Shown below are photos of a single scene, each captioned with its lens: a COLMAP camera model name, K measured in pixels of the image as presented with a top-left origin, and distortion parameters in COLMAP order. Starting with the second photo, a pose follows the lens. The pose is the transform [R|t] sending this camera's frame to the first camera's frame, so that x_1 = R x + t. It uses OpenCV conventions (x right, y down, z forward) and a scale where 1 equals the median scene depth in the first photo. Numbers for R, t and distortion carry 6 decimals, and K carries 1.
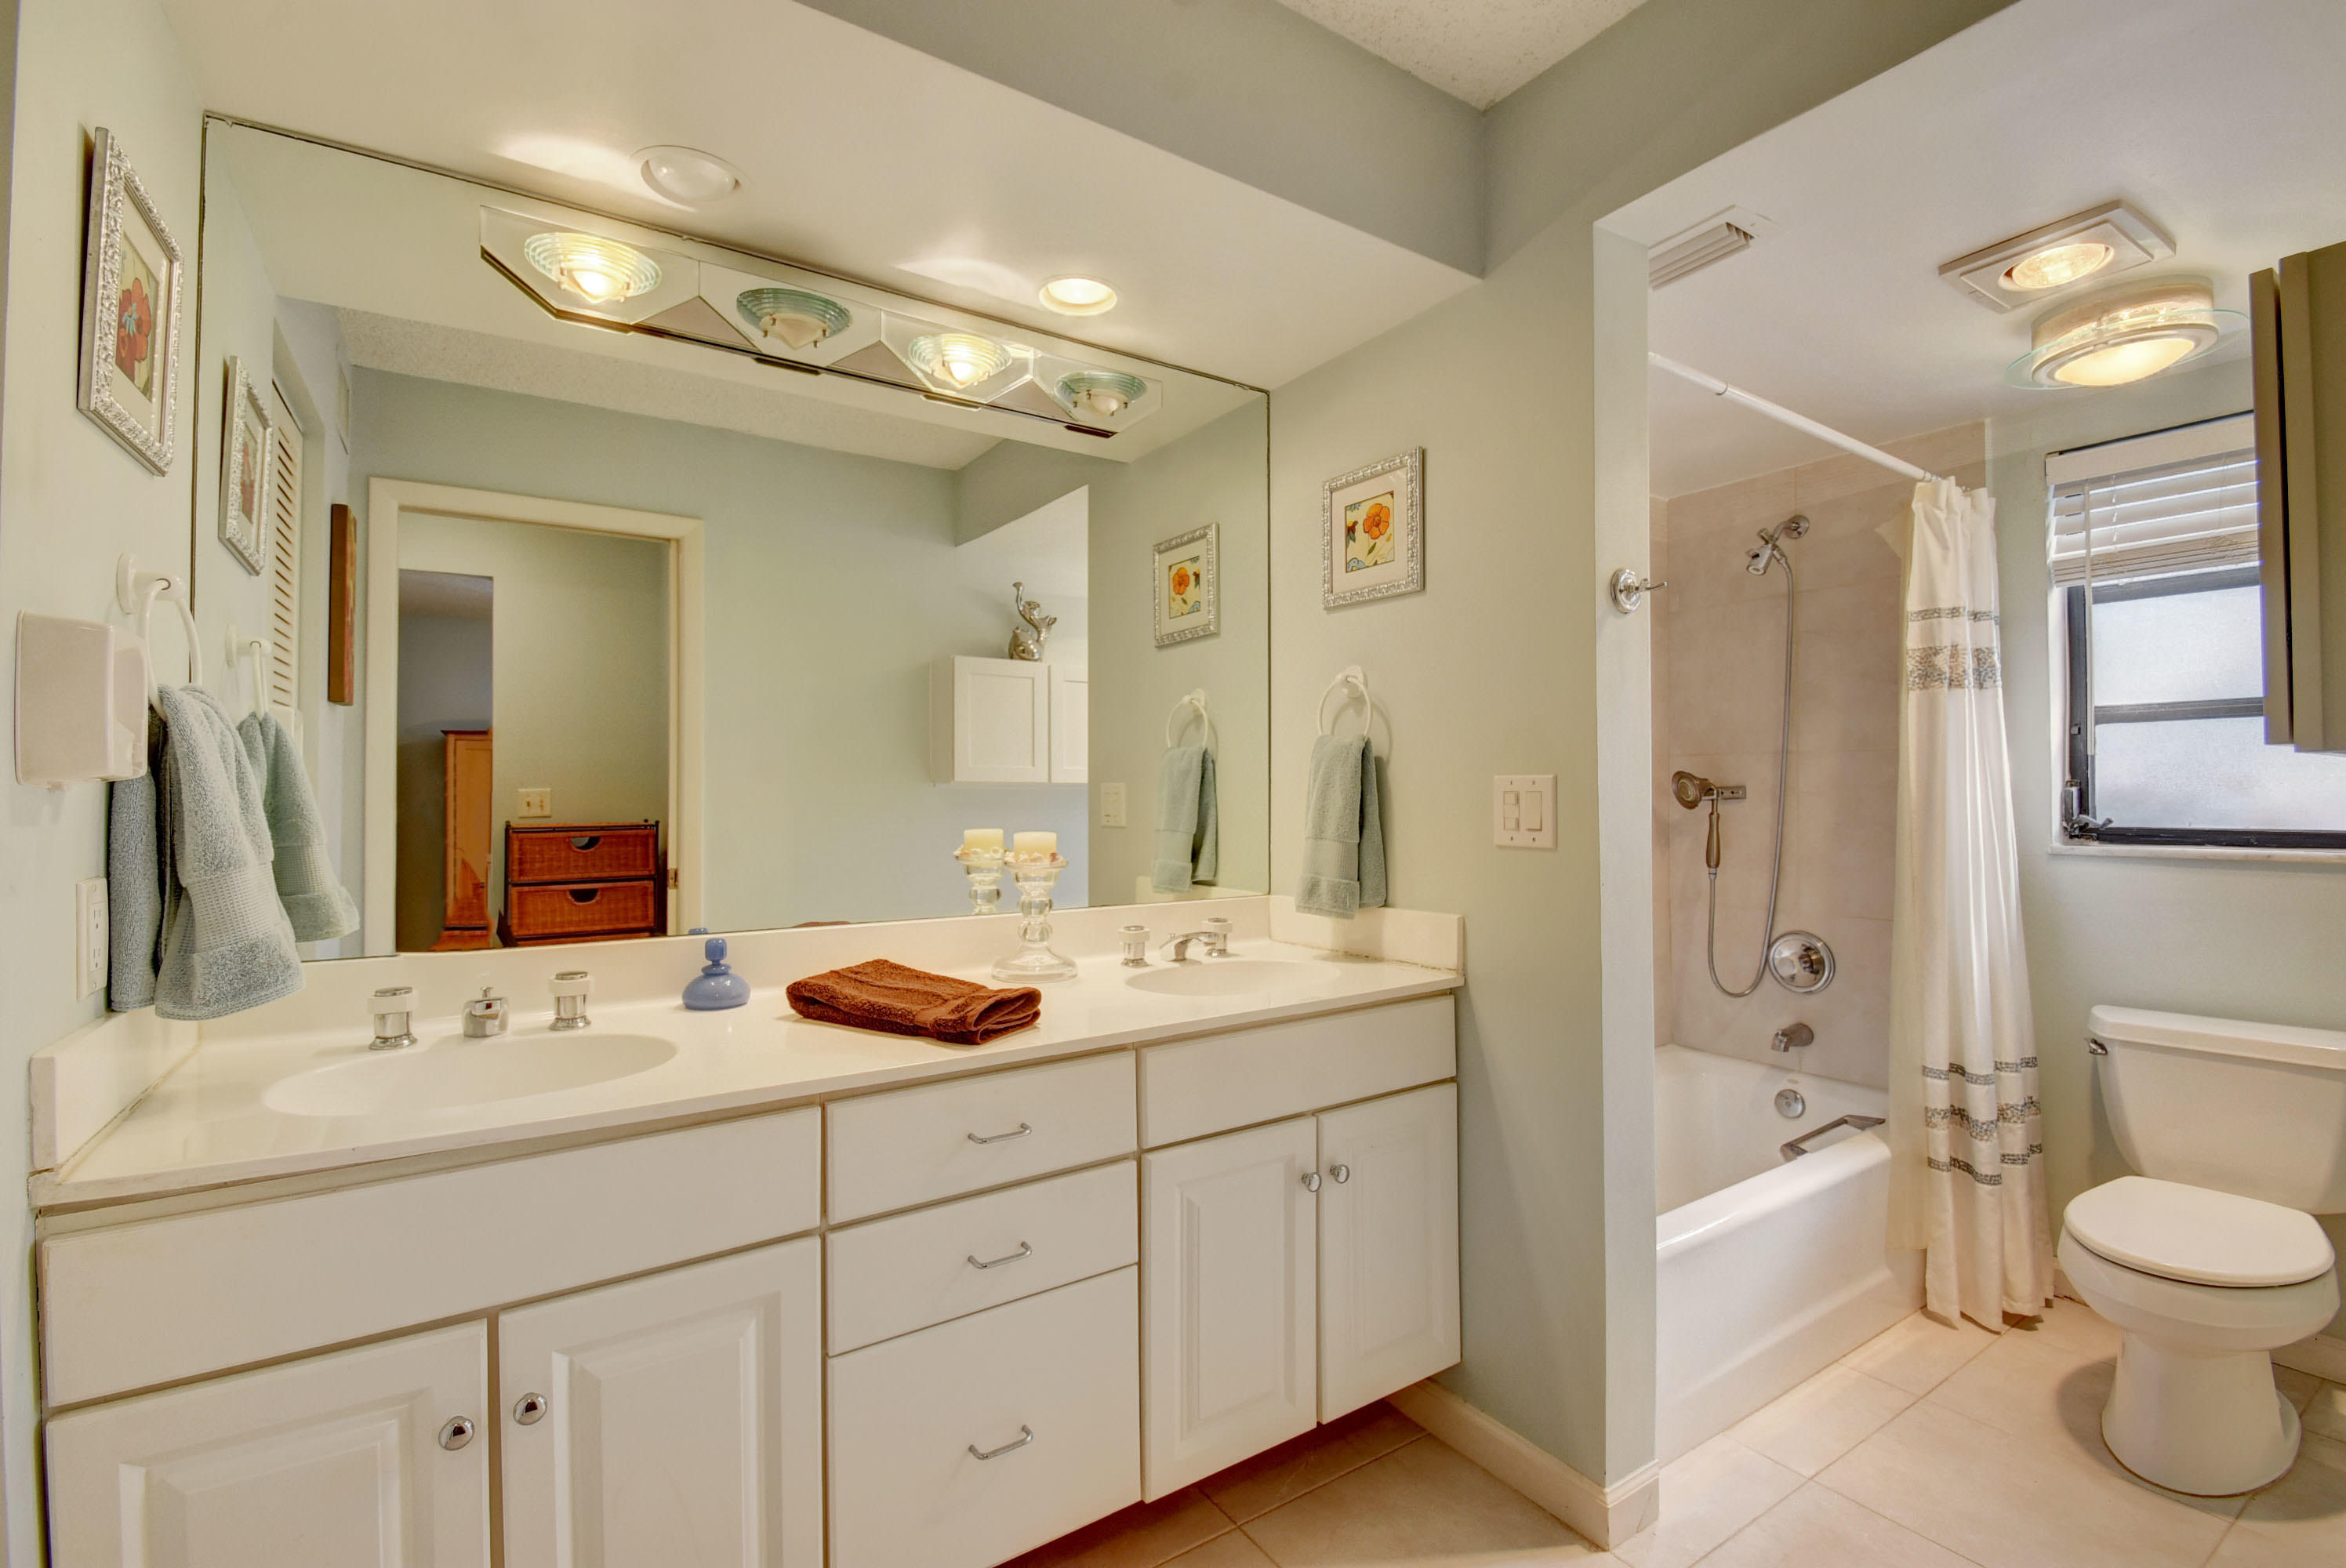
lens RADIAL K [[1029.4, 0, 1171.5], [0, 1029.4, 783.8], [0, 0, 1]] dist [0.004616, -0.011741]
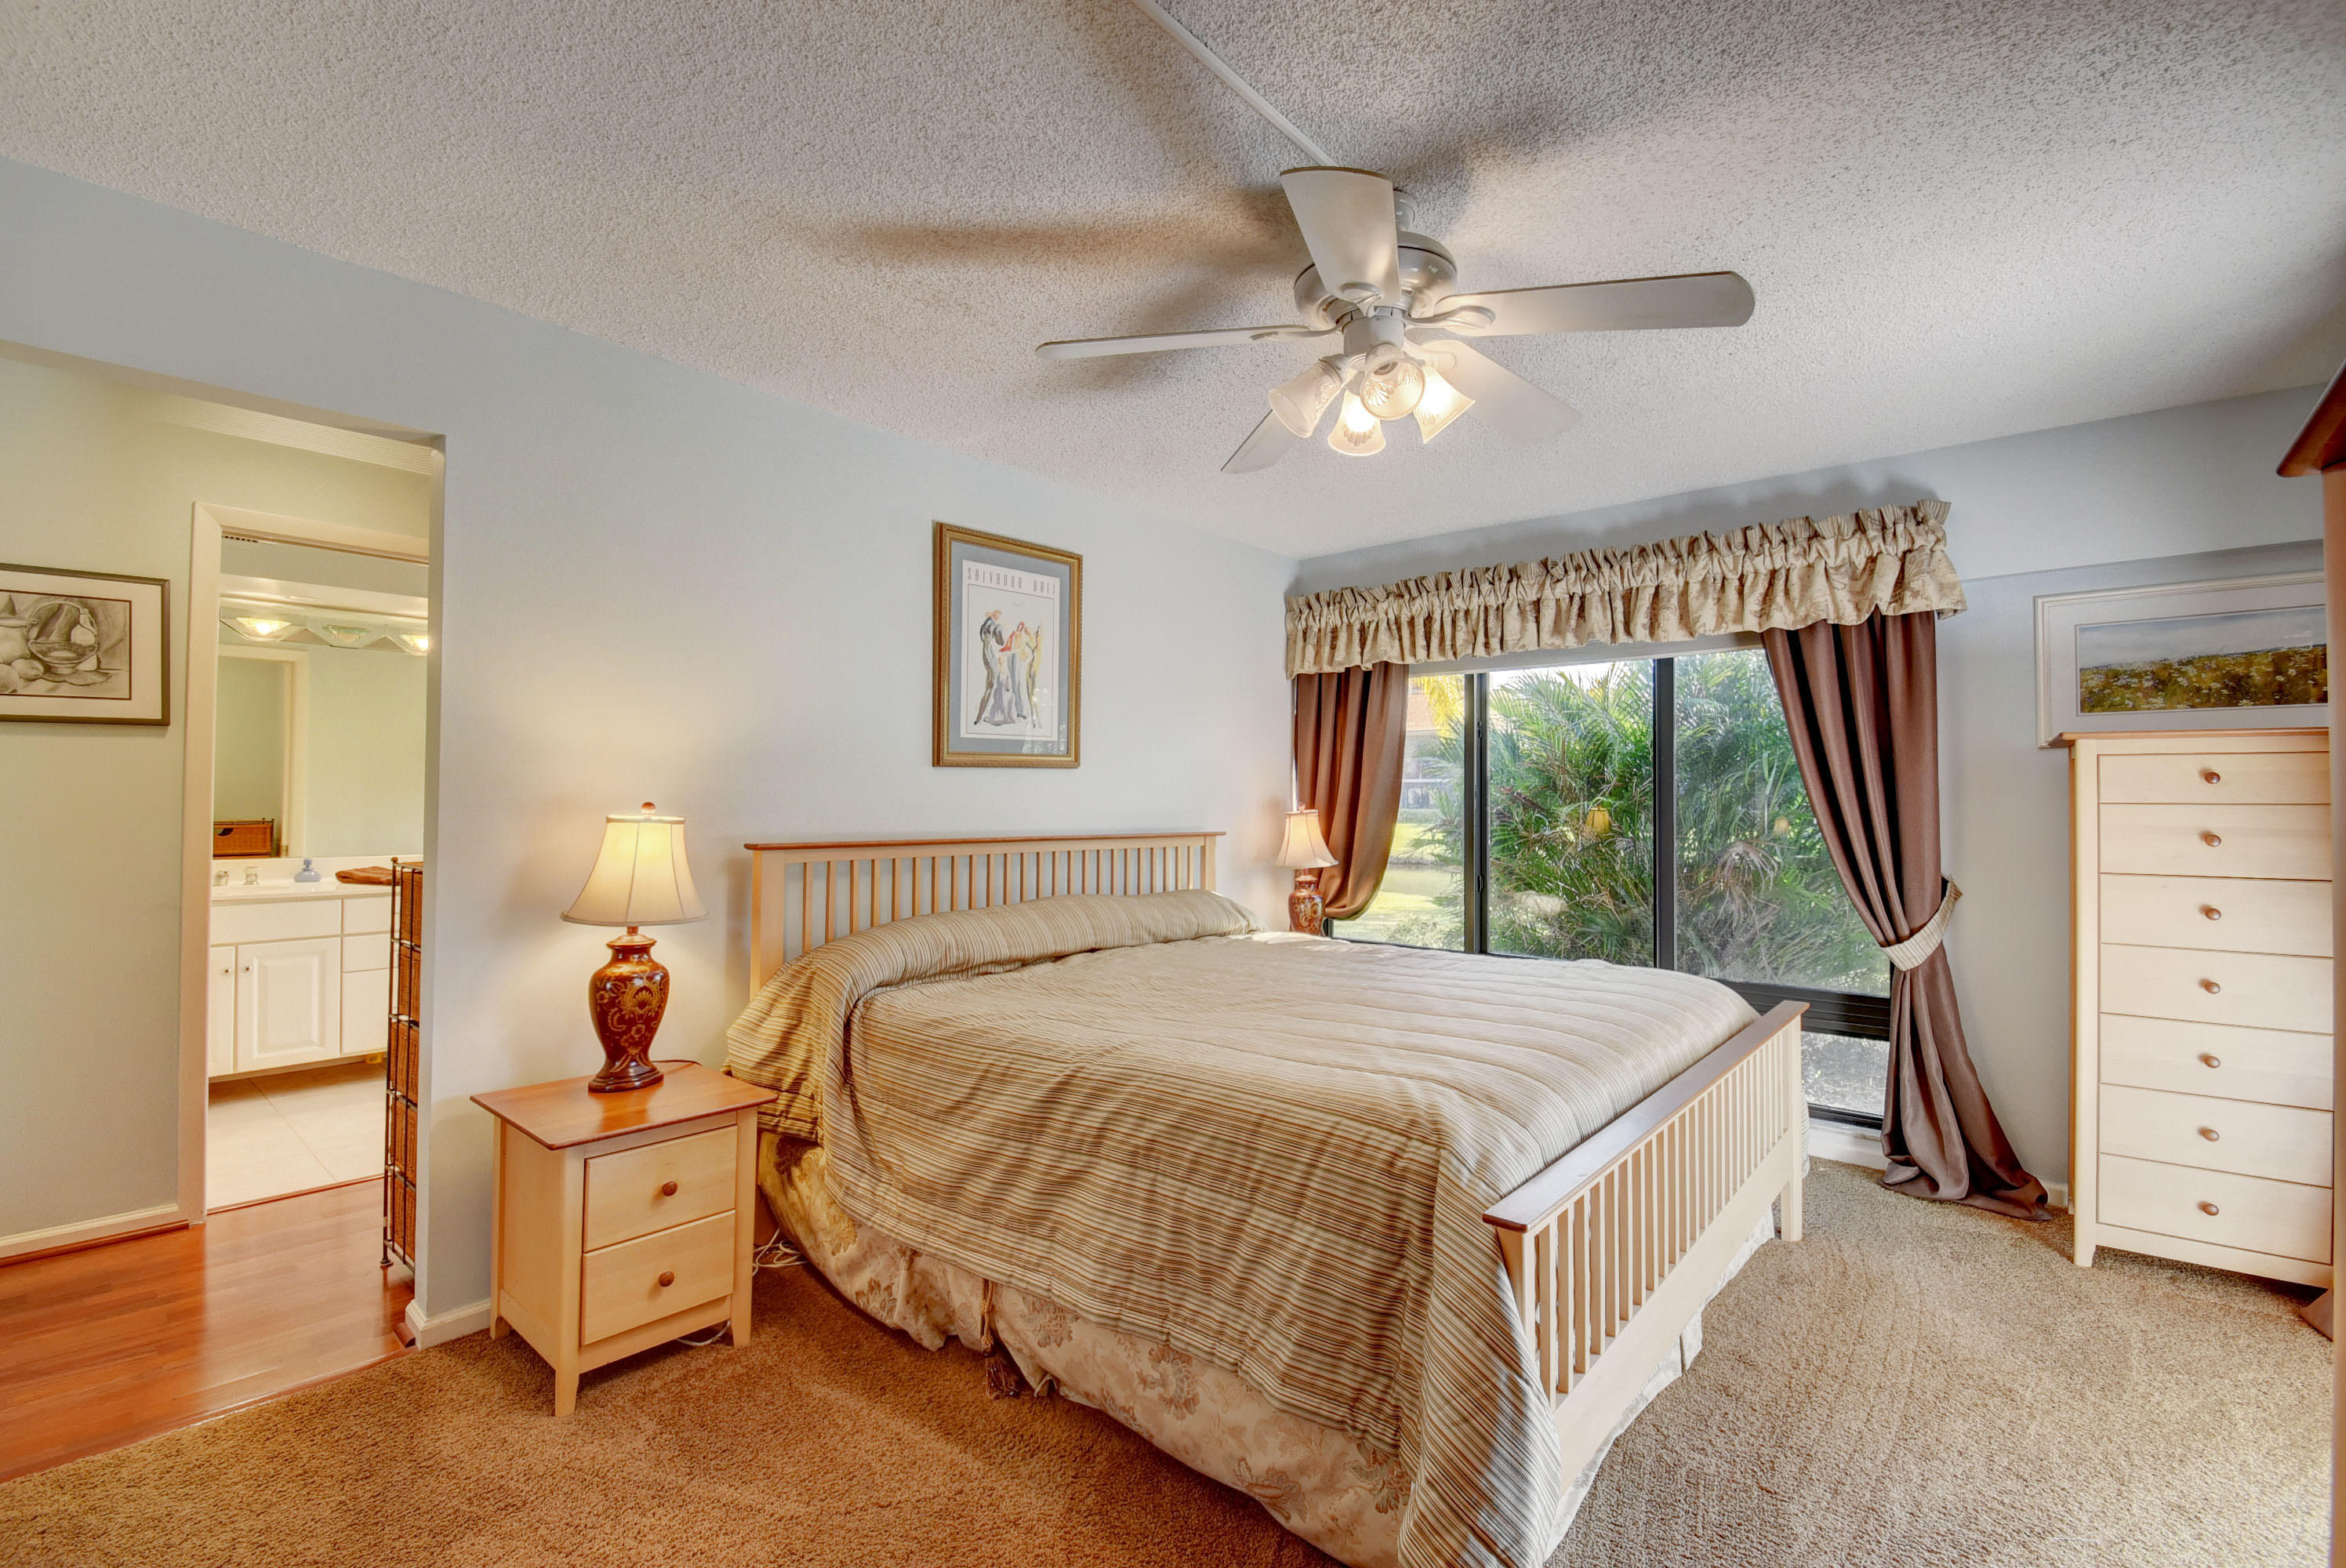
lens RADIAL K [[1029.4, 0, 1173.9], [0, 1029.4, 780.9], [0, 0, 1]] dist [0.004616, -0.011741]
pose [[0.962853, 0.013677, 0.269678, 1.149388], [-0.011098, 0.999877, -0.011087, -0.063565], [-0.269796, 0.007682, 0.962887, -2.501049]]
